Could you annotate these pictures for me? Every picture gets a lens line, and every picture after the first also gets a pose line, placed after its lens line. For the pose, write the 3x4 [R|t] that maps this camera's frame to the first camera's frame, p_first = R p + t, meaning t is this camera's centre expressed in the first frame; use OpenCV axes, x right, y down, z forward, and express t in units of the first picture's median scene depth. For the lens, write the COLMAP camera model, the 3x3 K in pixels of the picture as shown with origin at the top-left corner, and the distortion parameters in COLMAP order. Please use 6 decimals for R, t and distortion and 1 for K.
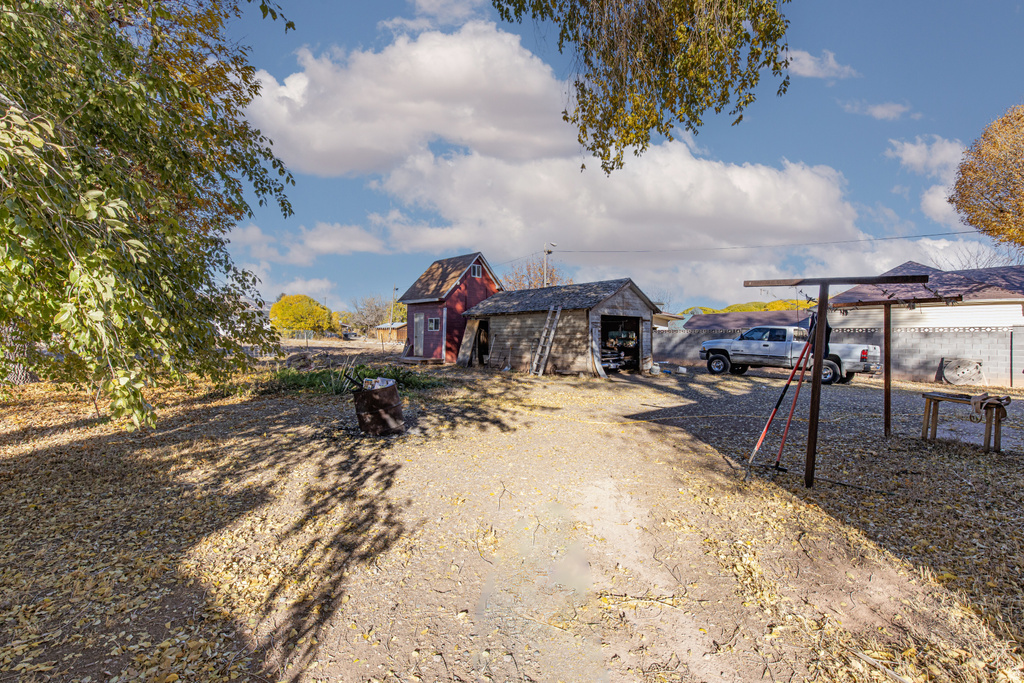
lens RADIAL K [[463.3, 0, 513.1], [0, 463.3, 337.4], [0, 0, 1]] dist [0.000153, -0.000092]
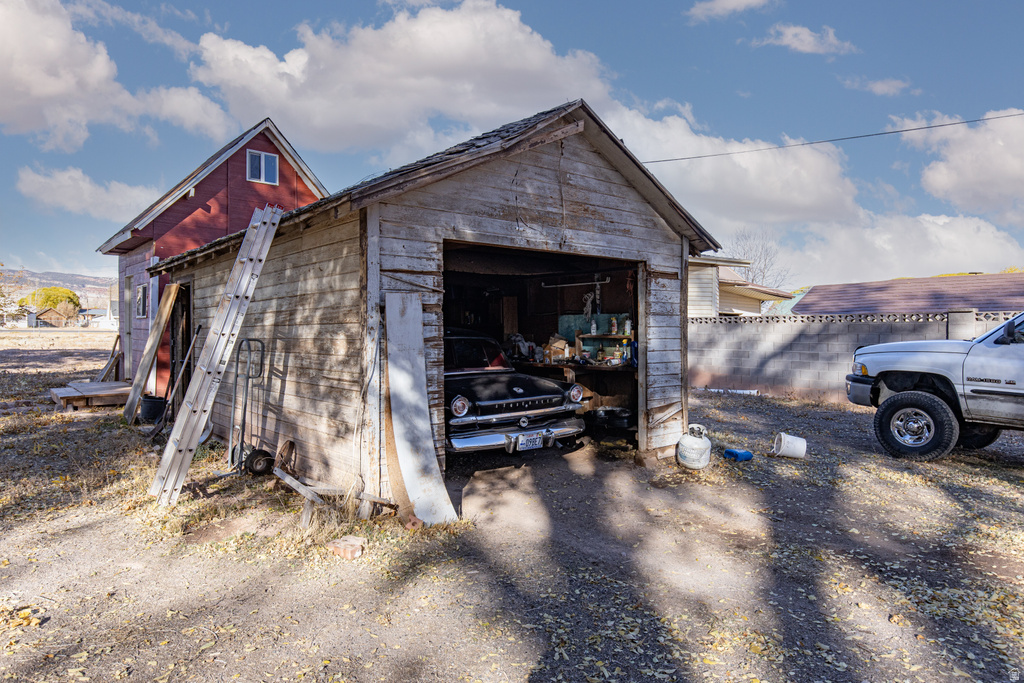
lens RADIAL K [[637.0, 0, 512.0], [0, 637.0, 341.5], [0, 0, 1]] dist [0.002130, 0.000433]
pose [[0.998313, -0.001144, -0.058056, 0.211859], [0.001627, 0.999964, 0.008277, 0.000777], [0.058045, -0.008357, 0.998279, 0.586240]]
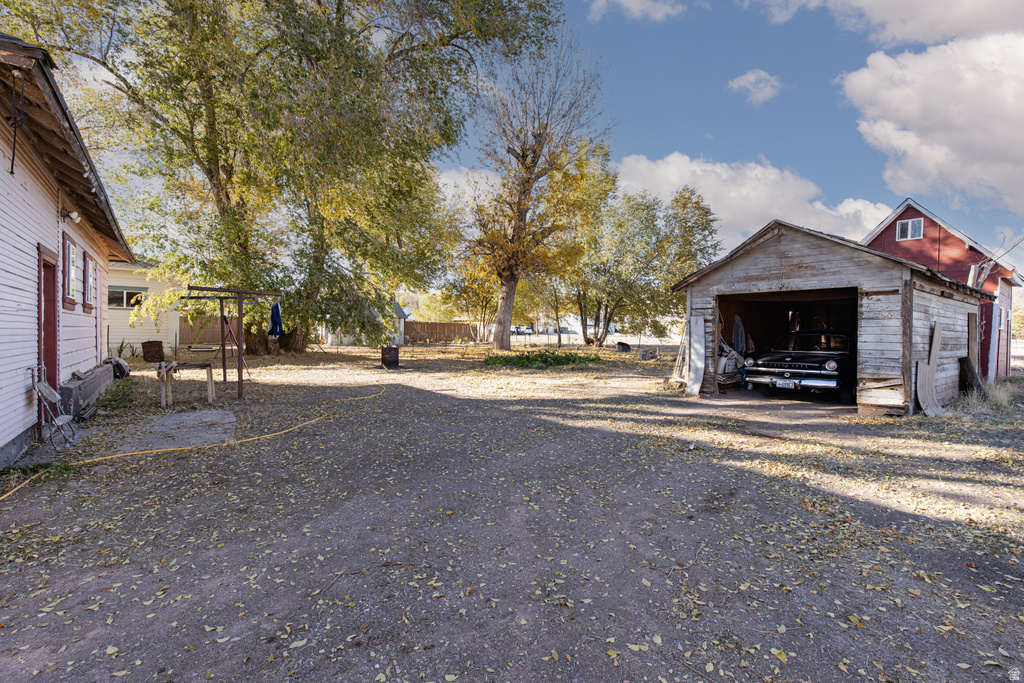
lens RADIAL K [[463.3, 0, 513.1], [0, 463.3, 337.4], [0, 0, 1]] dist [0.000153, -0.000092]
pose [[-0.088544, 0.000664, -0.996072, 0.737797], [-0.027227, 0.999625, 0.003086, 0.013089], [0.995700, 0.027393, -0.088493, 0.676667]]
